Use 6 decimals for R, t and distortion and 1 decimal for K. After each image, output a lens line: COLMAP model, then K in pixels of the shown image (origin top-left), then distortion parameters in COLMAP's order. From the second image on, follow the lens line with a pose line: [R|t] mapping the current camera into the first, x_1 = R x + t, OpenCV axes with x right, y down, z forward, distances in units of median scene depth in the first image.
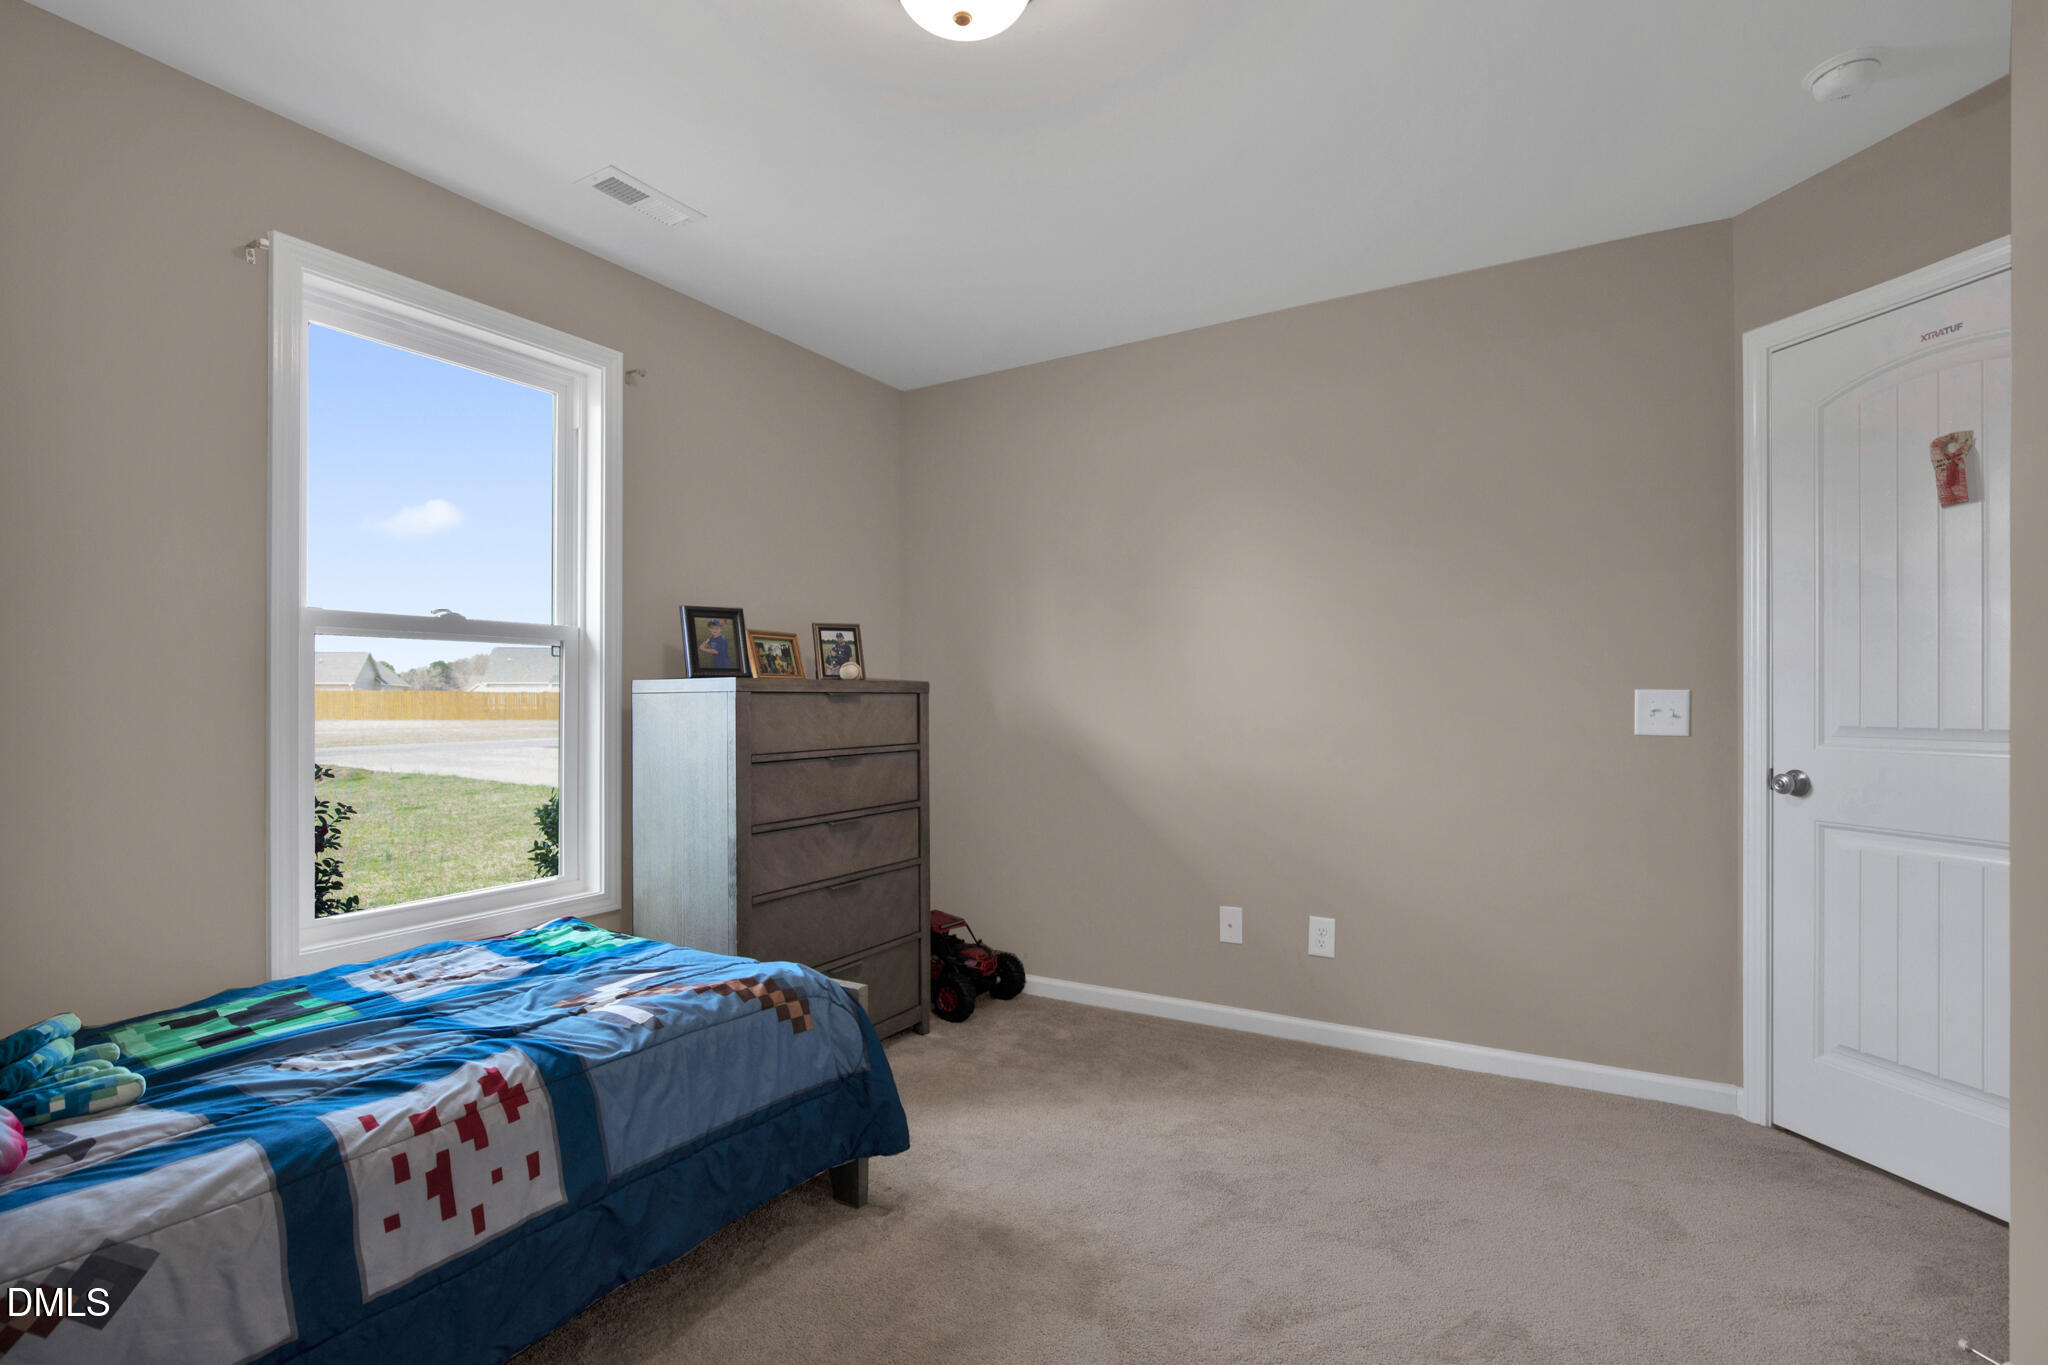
lens RADIAL K [[964.9, 0, 1024.0], [0, 964.9, 697.6], [0, 0, 1]] dist [-0.019242, -0.000312]
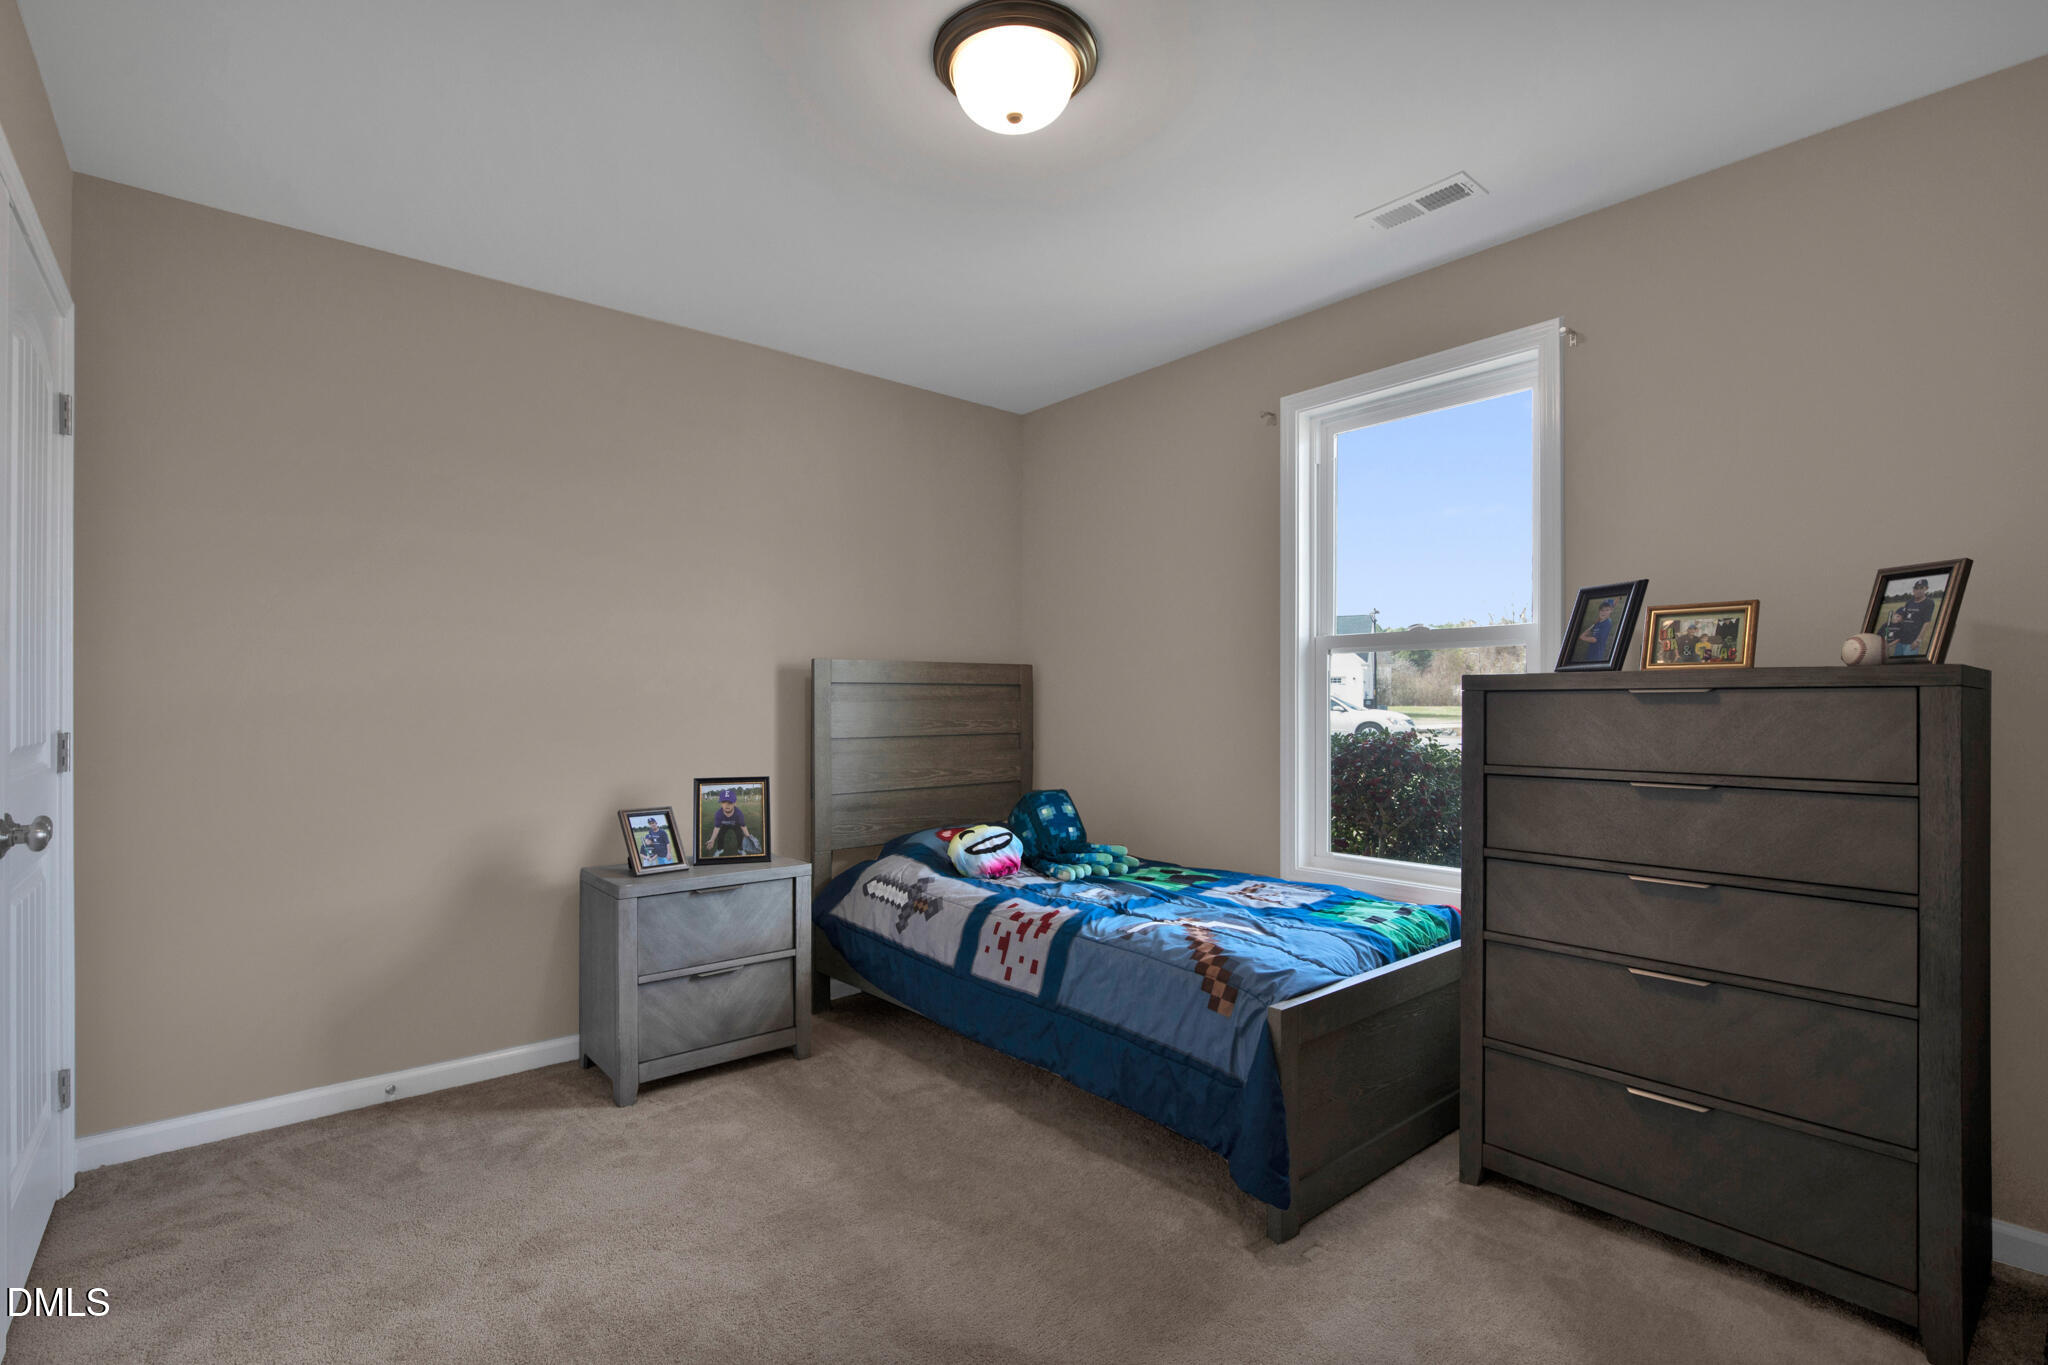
lens RADIAL K [[964.9, 0, 1024.0], [0, 964.9, 697.6], [0, 0, 1]] dist [-0.019242, -0.000312]
pose [[-0.340081, -0.003028, -0.940391, 0.760250], [0.001851, 0.999991, -0.003889, 0.003333], [0.940394, -0.003063, -0.340072, 1.047453]]
